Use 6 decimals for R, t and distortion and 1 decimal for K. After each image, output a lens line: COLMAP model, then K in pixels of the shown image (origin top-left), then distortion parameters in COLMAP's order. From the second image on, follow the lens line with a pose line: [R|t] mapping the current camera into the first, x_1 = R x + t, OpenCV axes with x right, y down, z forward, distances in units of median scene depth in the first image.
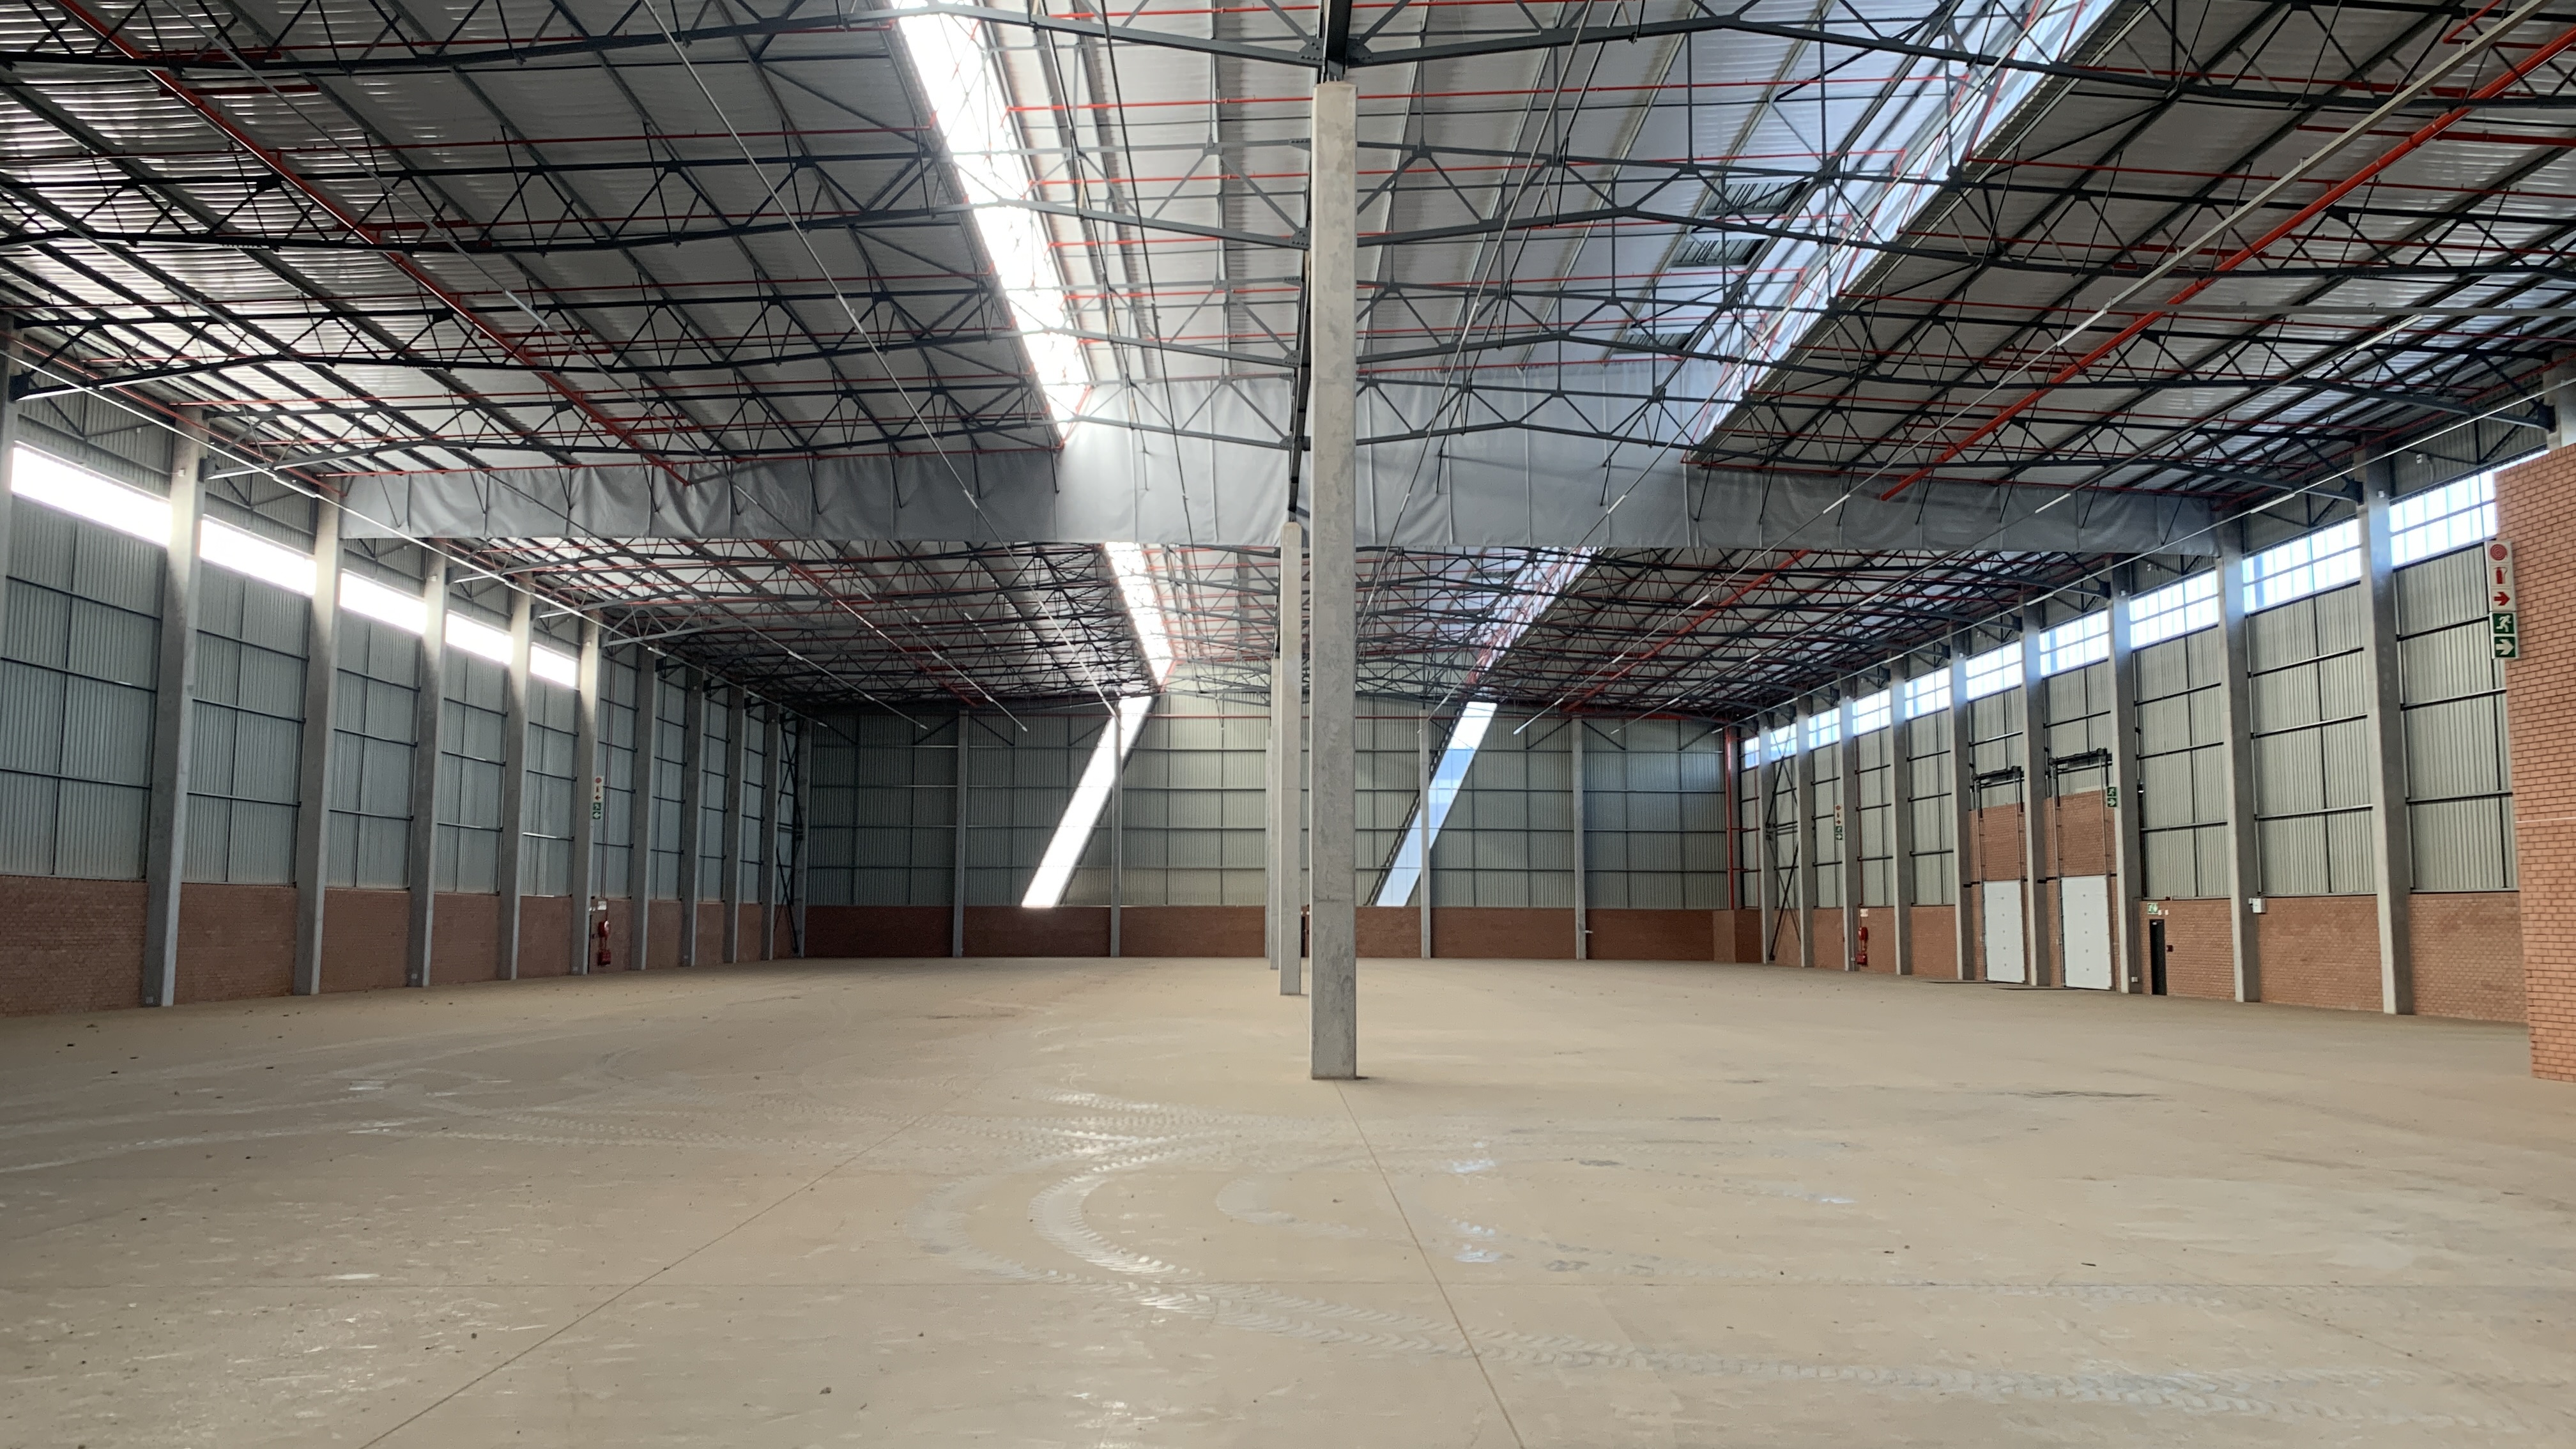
lens RADIAL K [[1869.6, 0, 1288.0], [0, 1869.6, 724.5], [0, 0, 1]] dist [0.036037, -0.076974]
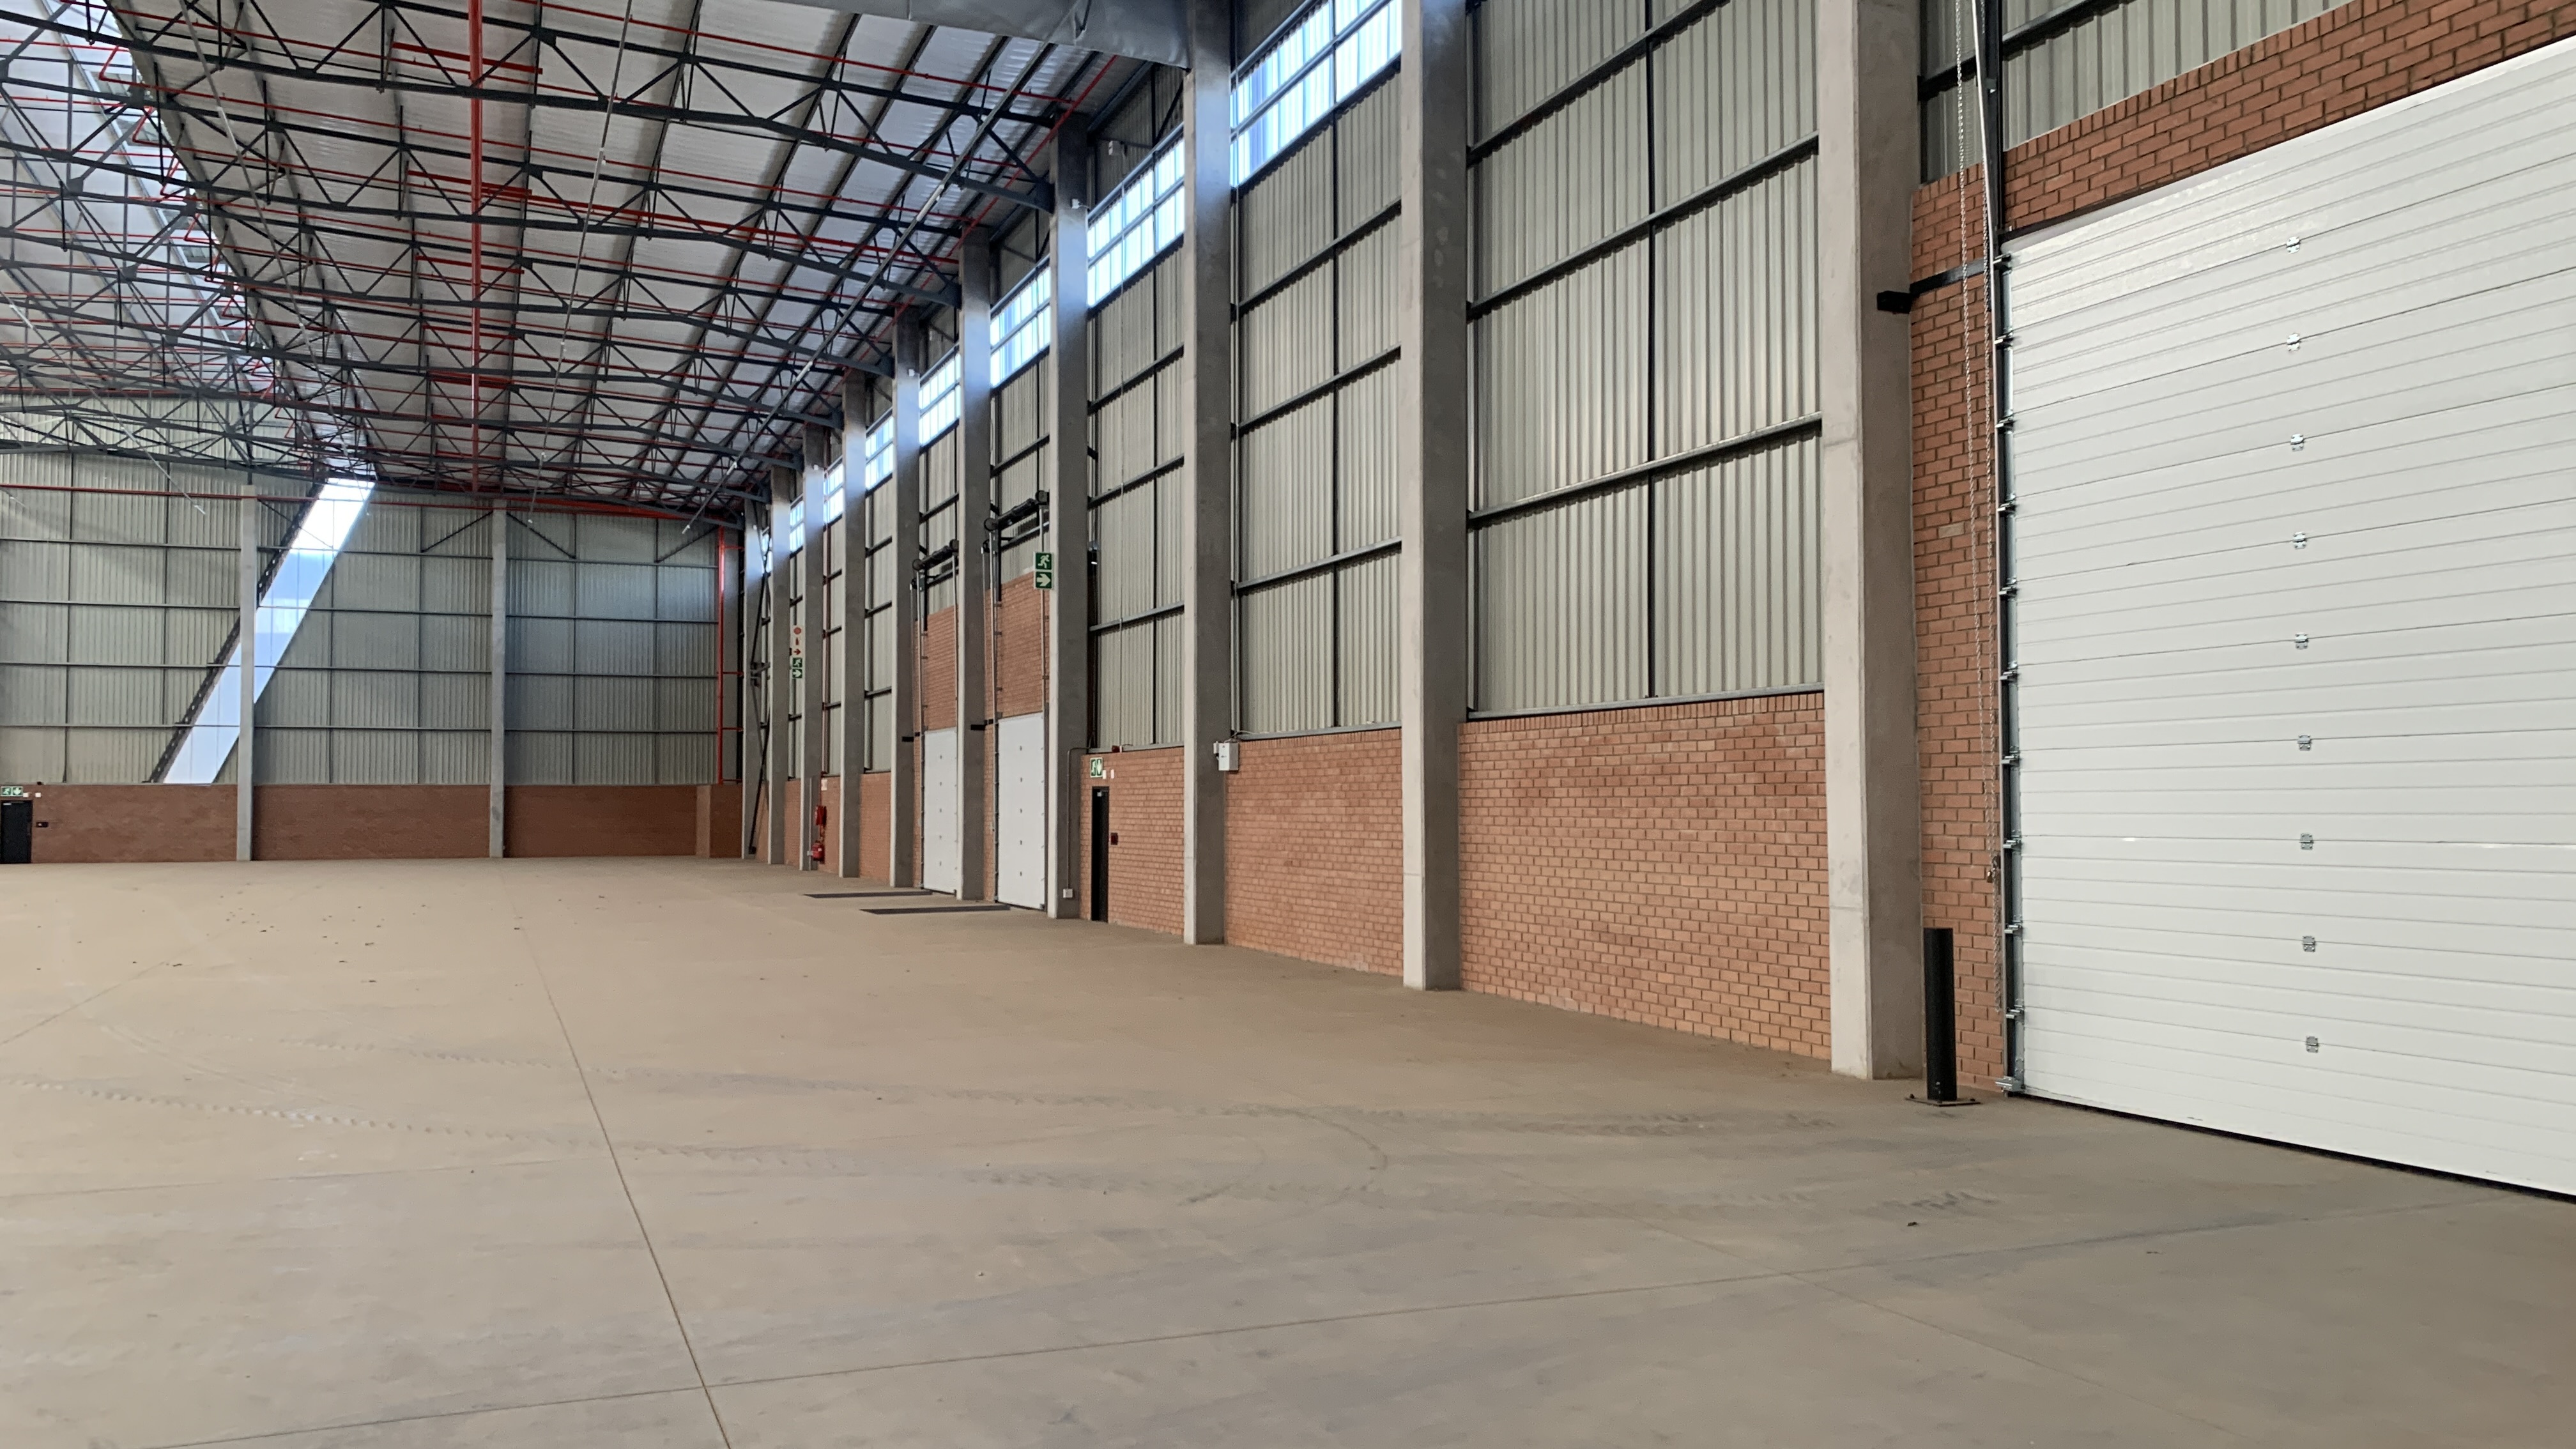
lens RADIAL K [[1885.8, 0, 1288.0], [0, 1885.8, 724.5], [0, 0, 1]] dist [0.006268, -0.035428]
pose [[0.925012, 0.005999, 0.379890, 0.165744], [-0.029875, 0.997928, 0.056986, 0.028442], [-0.378761, -0.064062, 0.923275, 0.255866]]
